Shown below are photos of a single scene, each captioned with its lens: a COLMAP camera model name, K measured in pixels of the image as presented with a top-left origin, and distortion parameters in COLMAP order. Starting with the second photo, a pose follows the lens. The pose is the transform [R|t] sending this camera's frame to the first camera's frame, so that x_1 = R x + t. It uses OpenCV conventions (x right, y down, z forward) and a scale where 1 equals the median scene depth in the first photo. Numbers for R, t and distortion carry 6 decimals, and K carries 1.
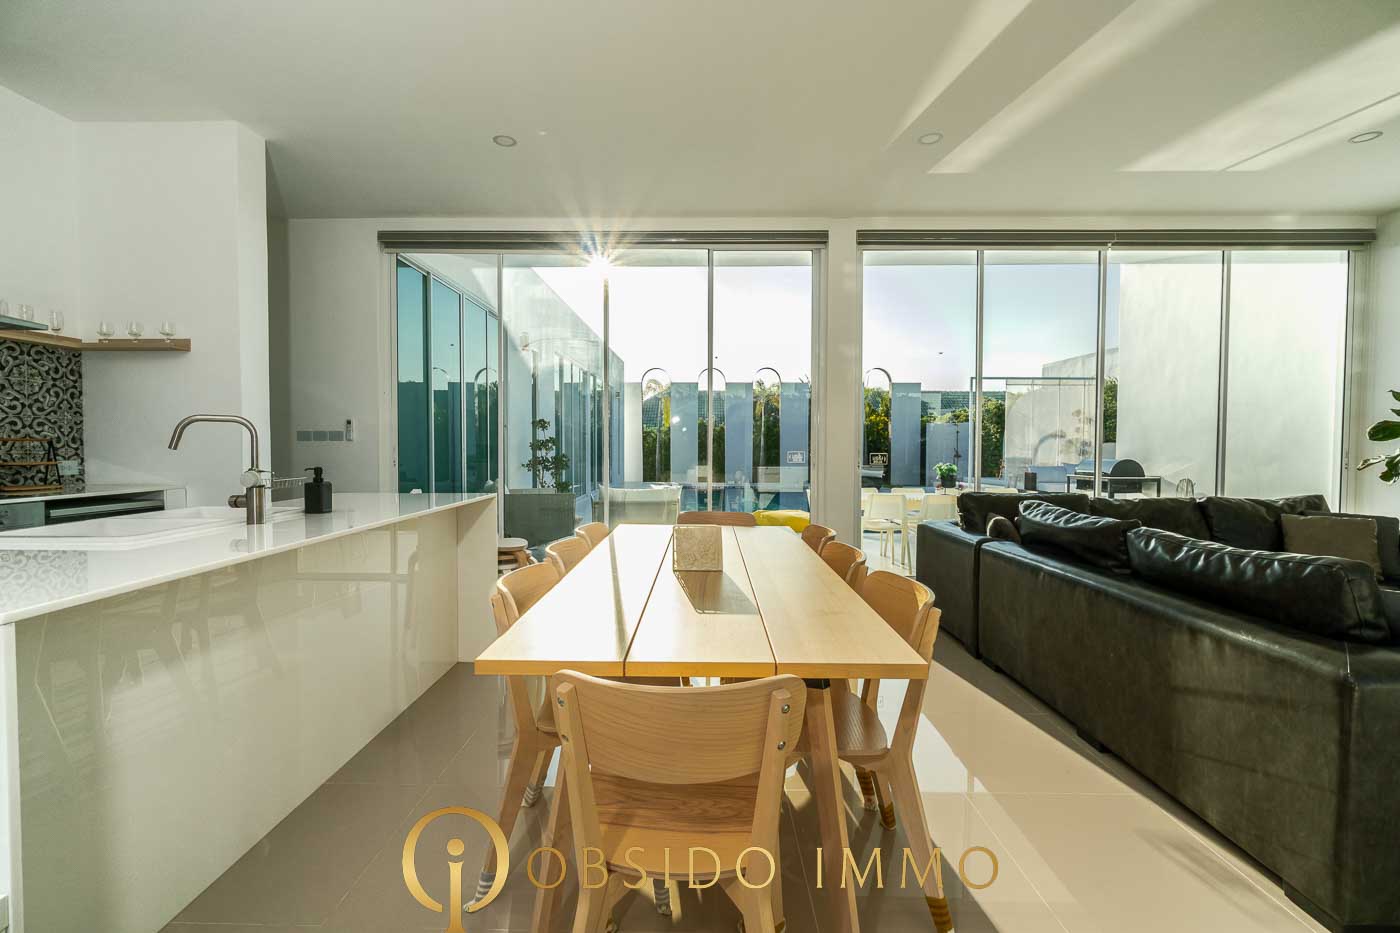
lens RADIAL K [[618.8, 0, 704.4], [0, 618.8, 465.1], [0, 0, 1]] dist [-0.000042, -0.000357]
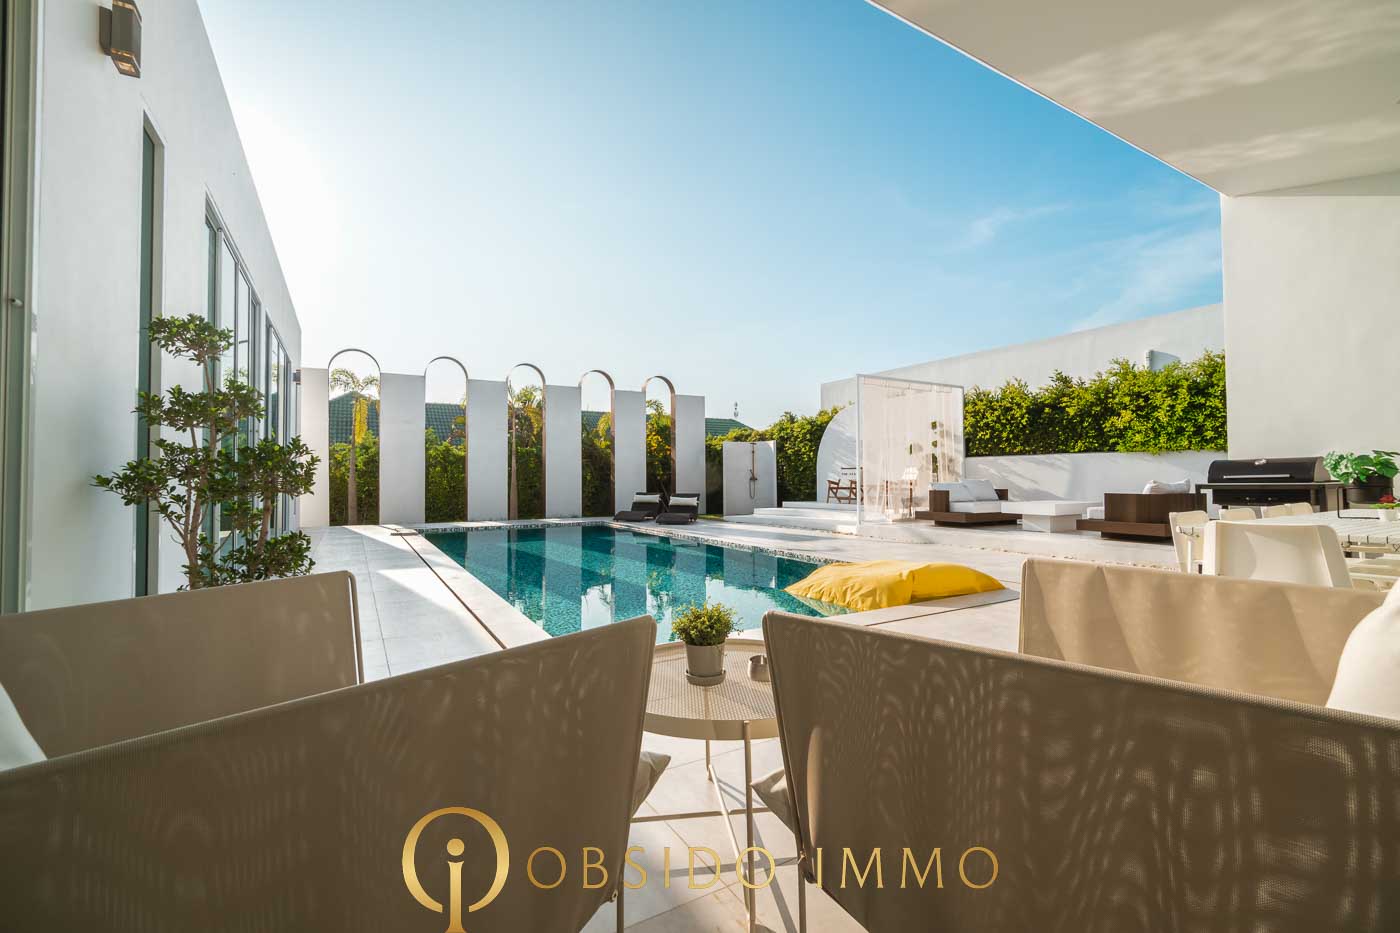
lens RADIAL K [[618.8, 0, 708.0], [0, 618.8, 464.8], [0, 0, 1]] dist [-0.000042, -0.000357]
pose [[0.864047, -0.000055, 0.503411, -0.366337], [0.029245, 0.998317, -0.050087, 0.023718], [-0.502561, 0.057999, 0.862594, 1.182860]]
